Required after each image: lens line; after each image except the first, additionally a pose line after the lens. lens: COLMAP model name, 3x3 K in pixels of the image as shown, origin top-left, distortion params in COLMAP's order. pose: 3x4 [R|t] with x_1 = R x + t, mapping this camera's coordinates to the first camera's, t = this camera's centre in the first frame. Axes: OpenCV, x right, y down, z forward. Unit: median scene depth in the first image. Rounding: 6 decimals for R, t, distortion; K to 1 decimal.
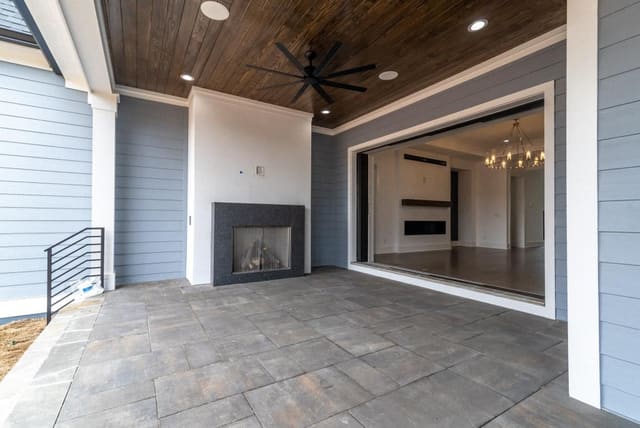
lens RADIAL K [[290.3, 0, 315.7], [0, 290.3, 216.5], [0, 0, 1]] dist [0.009083, 0.000708]
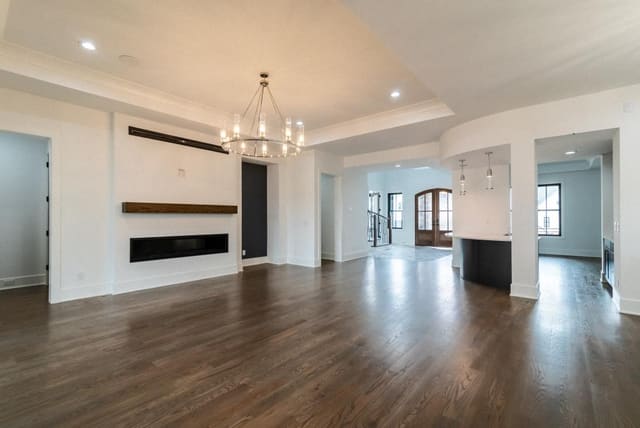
lens RADIAL K [[290.3, 0, 318.9], [0, 290.3, 218.8], [0, 0, 1]] dist [0.009083, 0.000708]
pose [[0.946628, -0.011444, 0.322126, 0.424220], [0.008181, 0.999901, 0.011479, -0.025794], [-0.322225, -0.008231, 0.946627, 0.270396]]
